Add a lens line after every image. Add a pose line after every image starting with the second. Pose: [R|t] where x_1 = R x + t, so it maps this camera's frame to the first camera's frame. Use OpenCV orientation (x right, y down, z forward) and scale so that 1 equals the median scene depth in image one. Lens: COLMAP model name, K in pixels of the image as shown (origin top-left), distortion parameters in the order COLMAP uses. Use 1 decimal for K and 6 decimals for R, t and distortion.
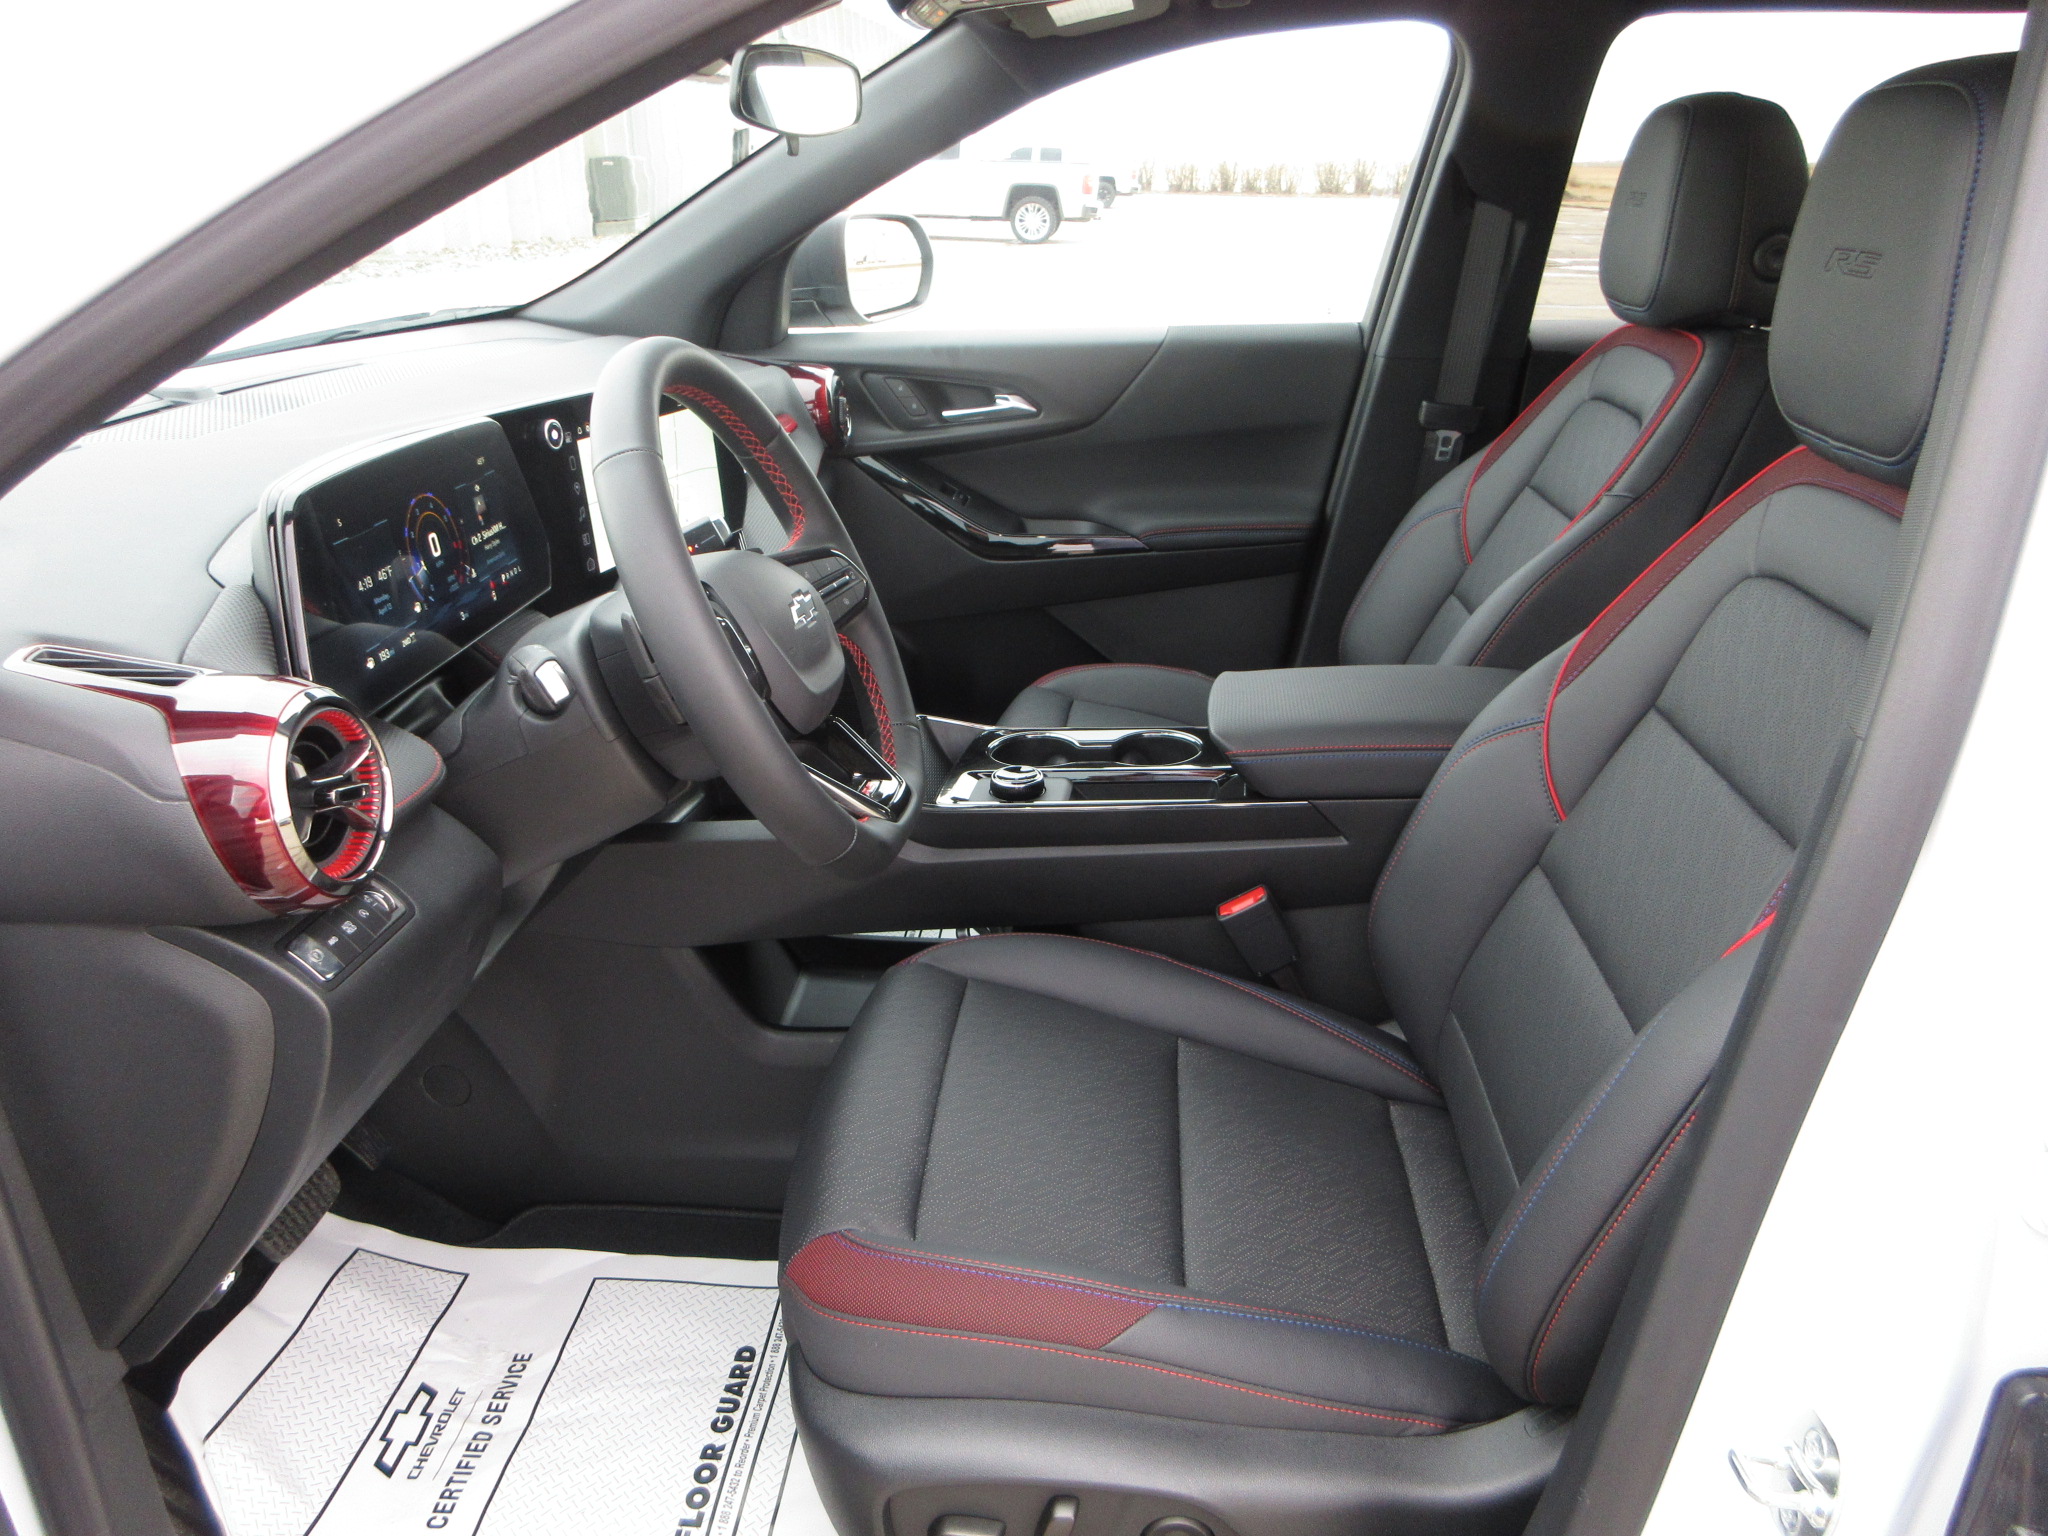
lens RADIAL K [[1517.0, 0, 1024.0], [0, 1517.0, 768.0], [0, 0, 1]] dist [-0.004485, 0.005104]
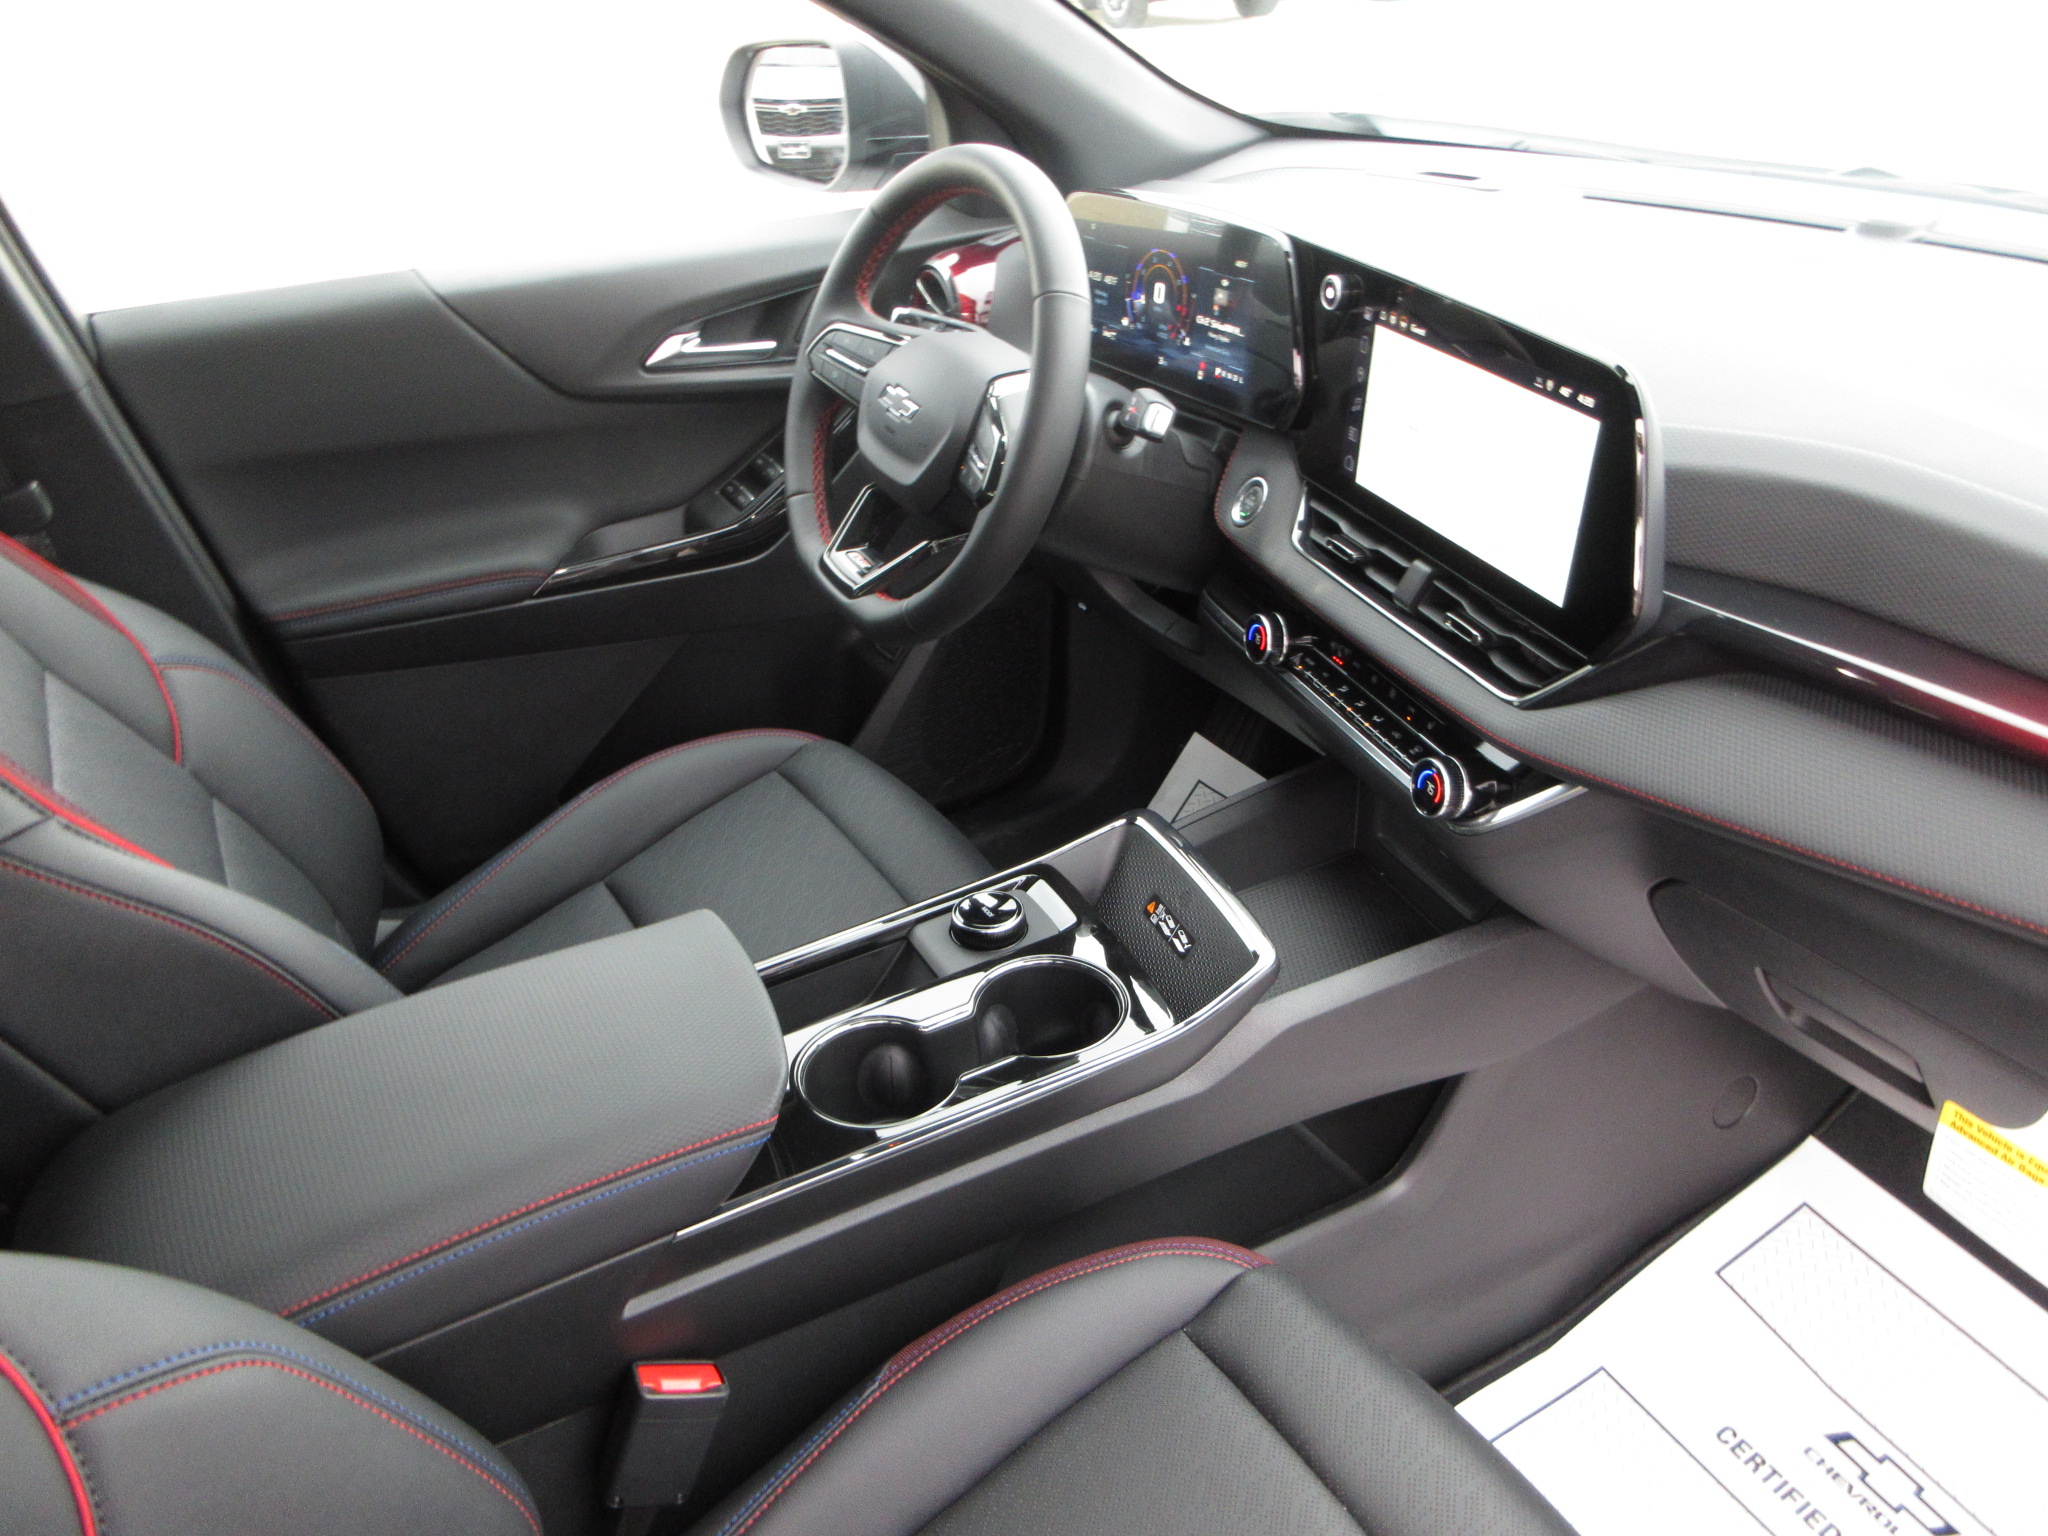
lens RADIAL K [[1524.6, 0, 1024.0], [0, 1524.6, 768.0], [0, 0, 1]] dist [-0.013800, -0.001260]
pose [[-0.817070, 0.330944, -0.472094, 0.325902], [-0.157896, 0.659087, 0.735305, -0.623989], [0.554496, 0.675337, -0.486265, 1.434575]]
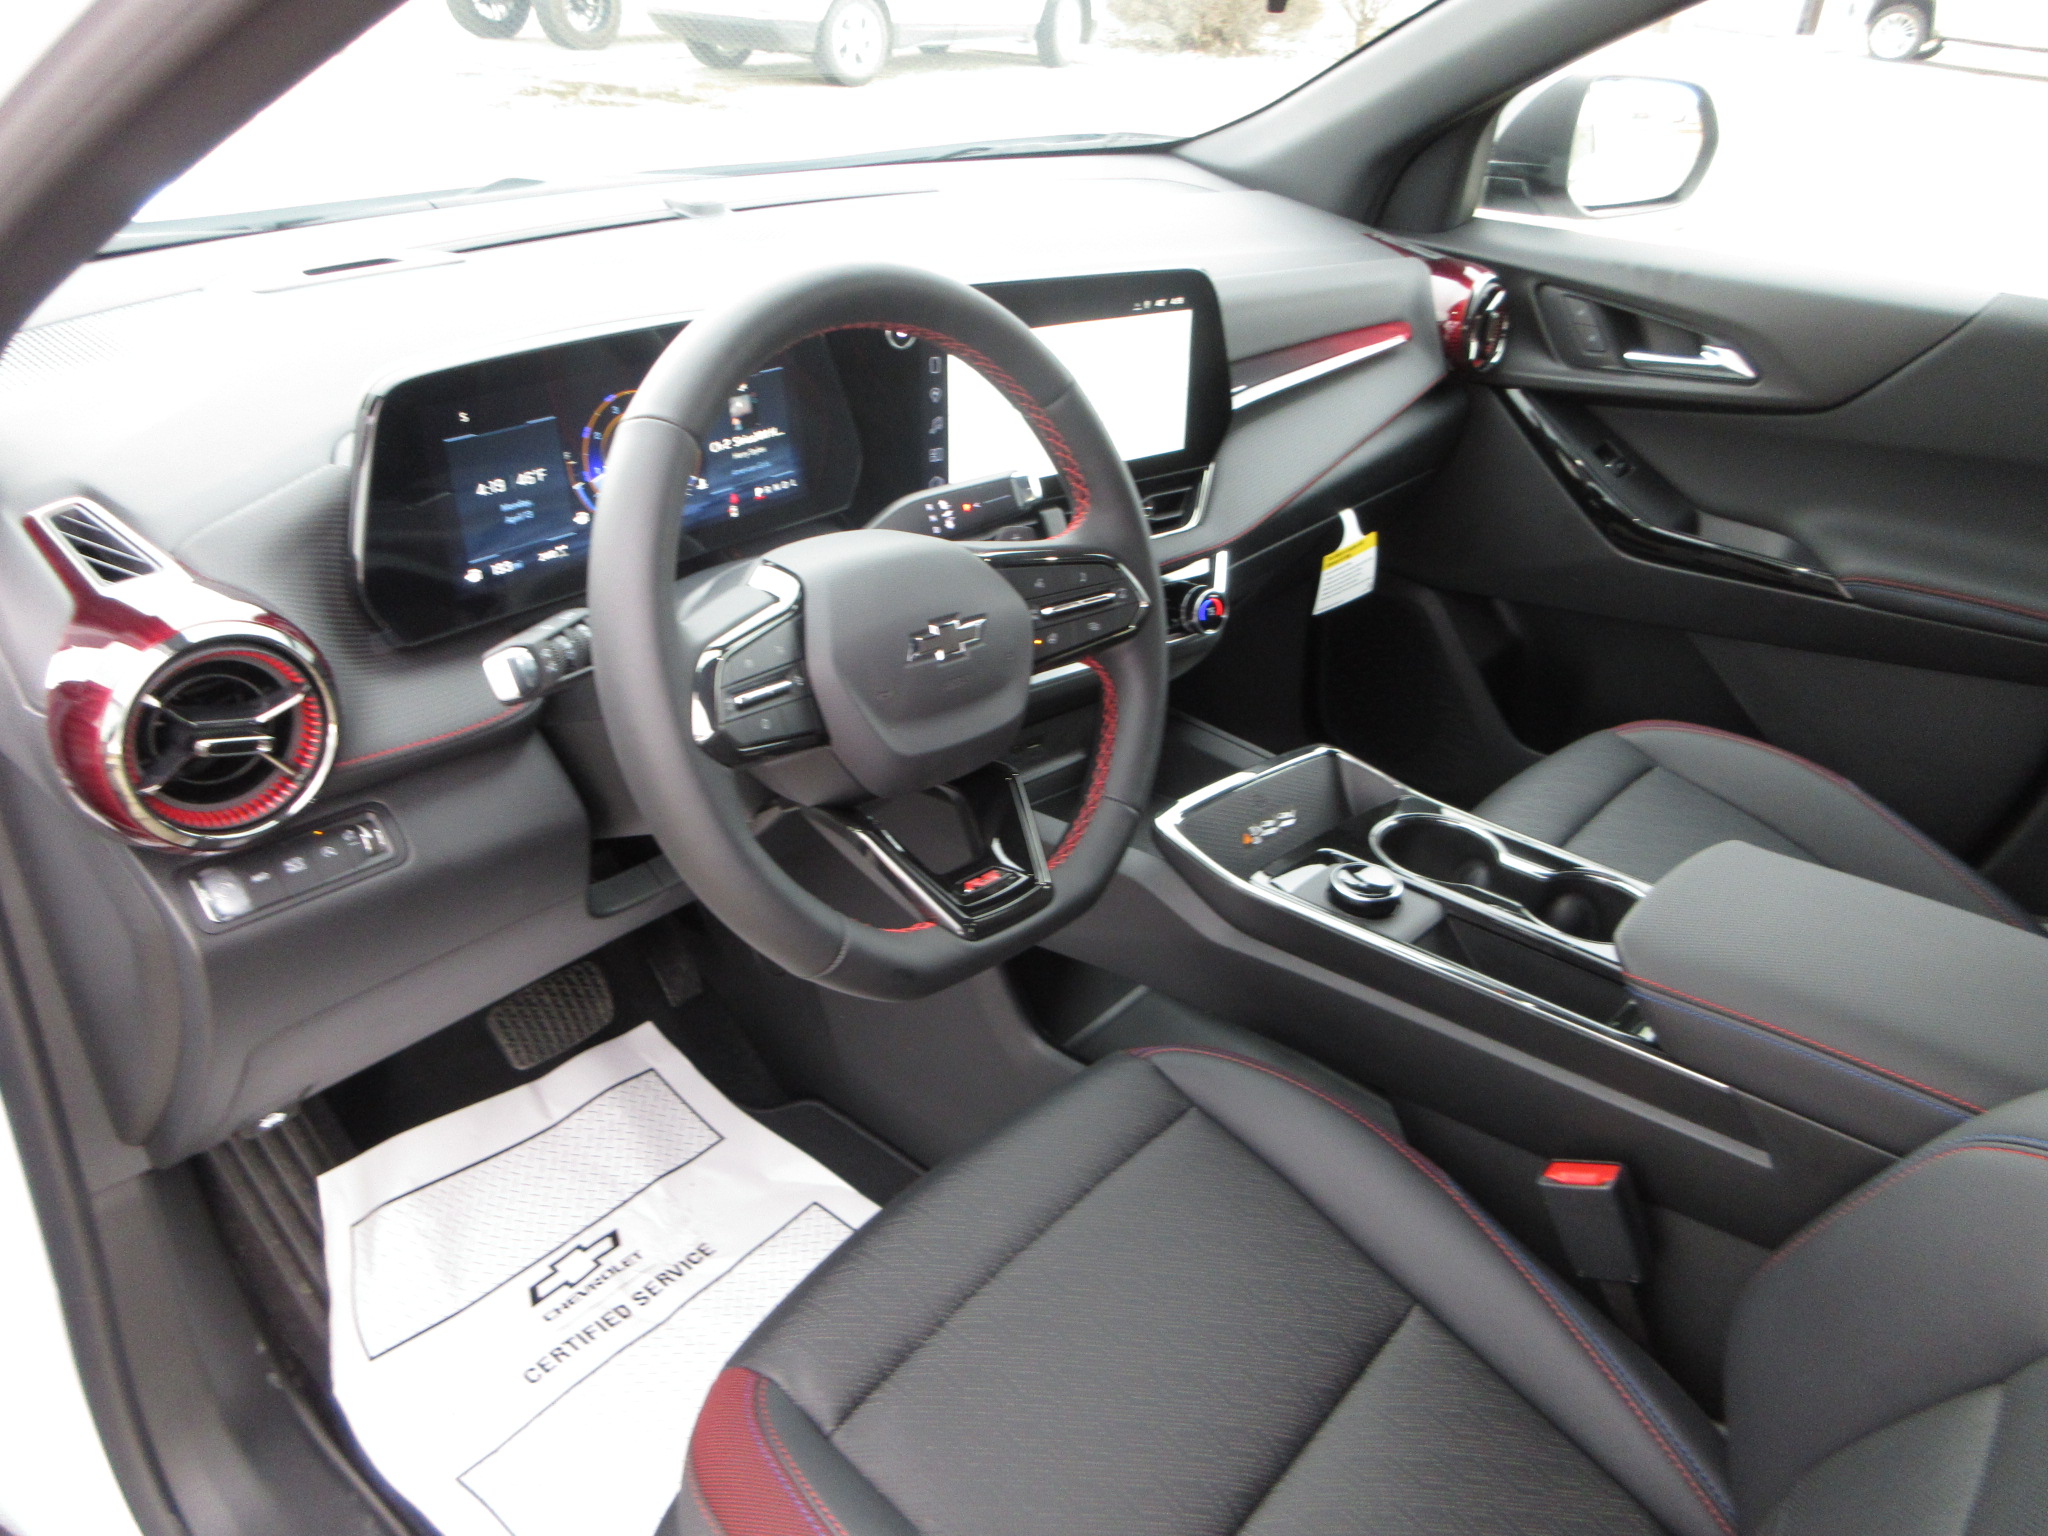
lens RADIAL K [[1524.6, 0, 1024.0], [0, 1524.6, 768.0], [0, 0, 1]] dist [-0.013800, -0.001260]
pose [[0.812078, 0.329604, -0.481549, 0.223168], [-0.270349, 0.943810, 0.190093, -0.160495], [0.517146, -0.024184, 0.855555, 0.284669]]
